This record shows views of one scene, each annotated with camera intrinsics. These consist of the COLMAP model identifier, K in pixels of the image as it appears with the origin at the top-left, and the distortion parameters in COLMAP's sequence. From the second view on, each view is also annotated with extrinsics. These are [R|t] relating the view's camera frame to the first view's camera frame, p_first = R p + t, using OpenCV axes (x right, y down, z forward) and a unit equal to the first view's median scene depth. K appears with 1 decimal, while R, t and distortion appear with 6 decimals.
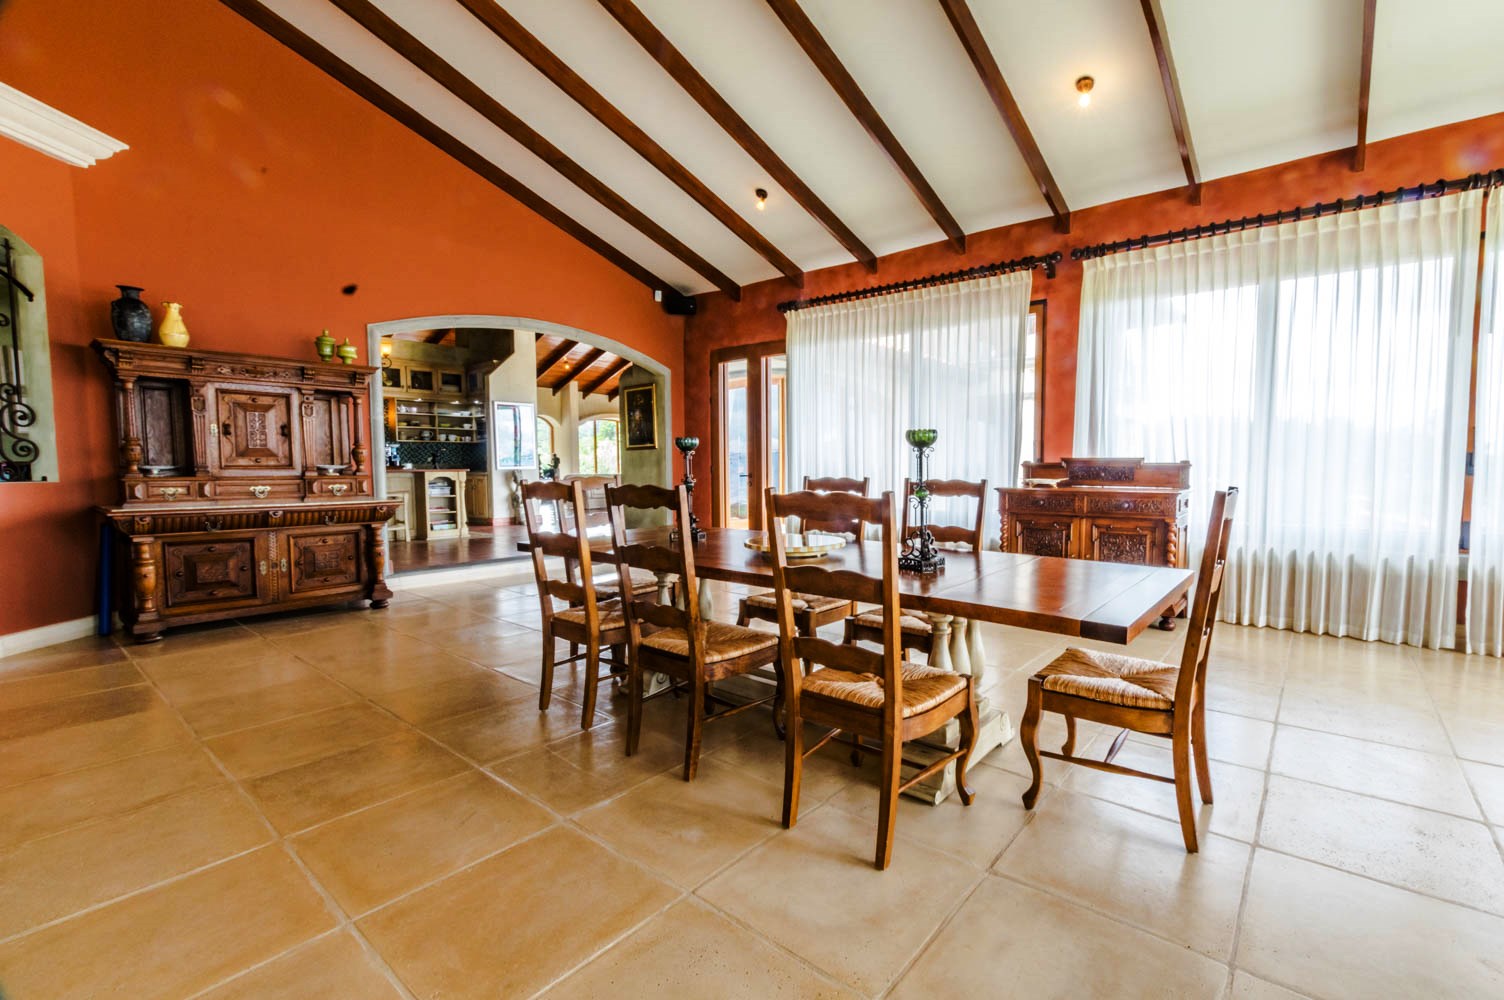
lens RADIAL K [[636.1, 0, 825.6], [0, 636.1, 499.2], [0, 0, 1]] dist [0.018259, -0.000320]
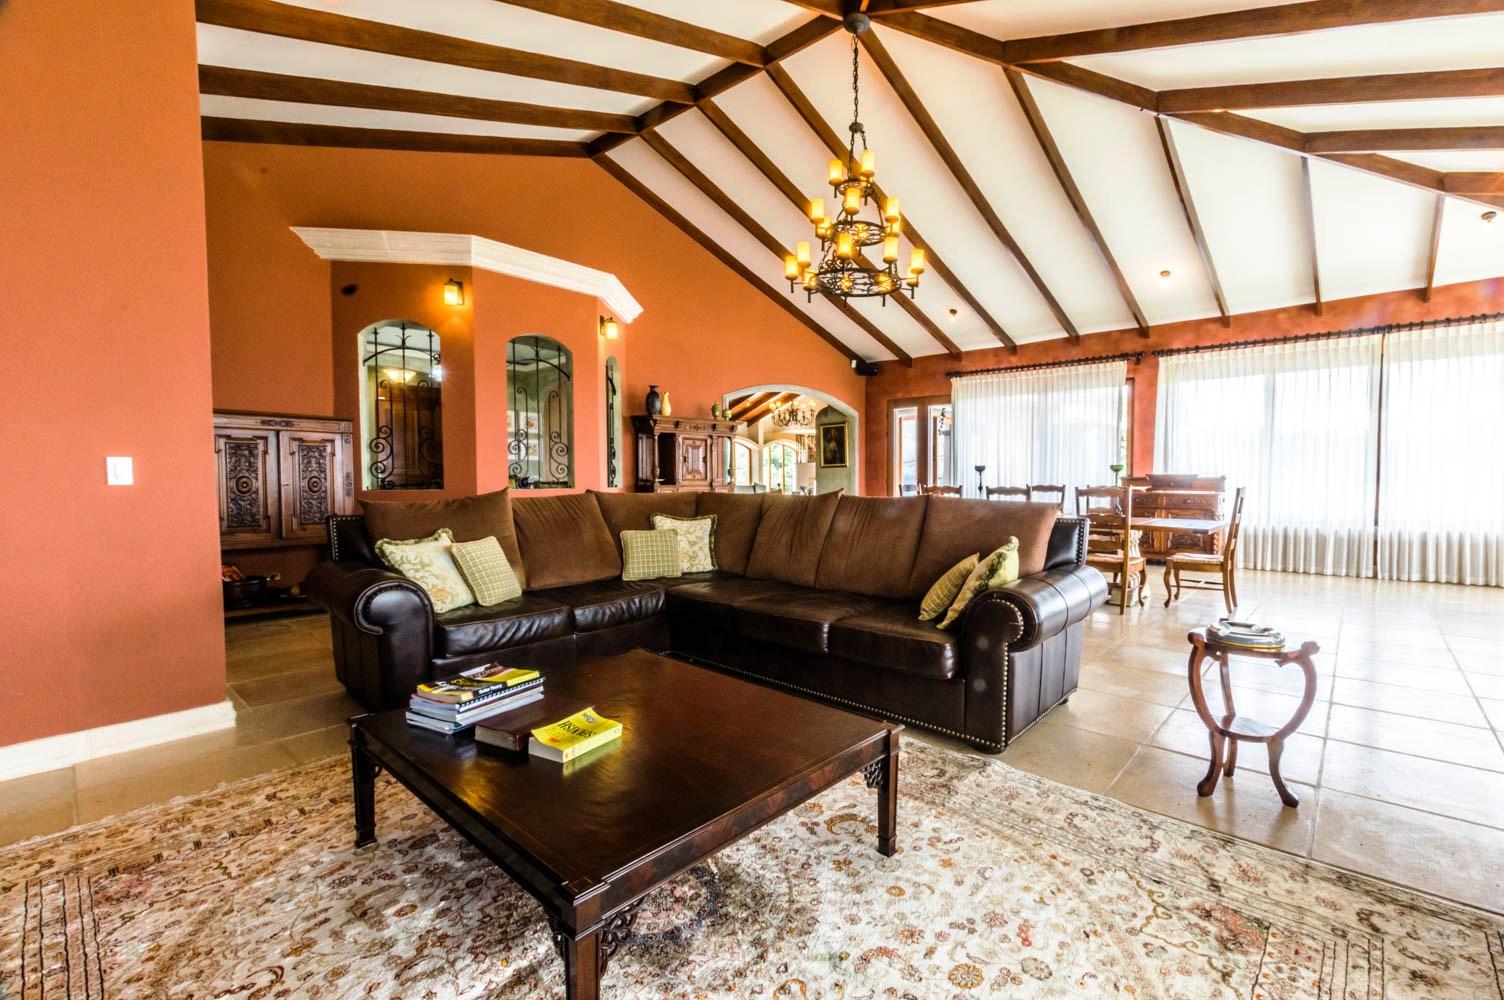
lens RADIAL K [[636.1, 0, 825.6], [0, 636.1, 499.2], [0, 0, 1]] dist [0.018259, -0.000320]
pose [[0.999350, 0.001246, -0.036020, -0.444251], [-0.001935, 0.999816, -0.019094, 0.037550], [0.035990, 0.019152, 0.999169, -0.760537]]
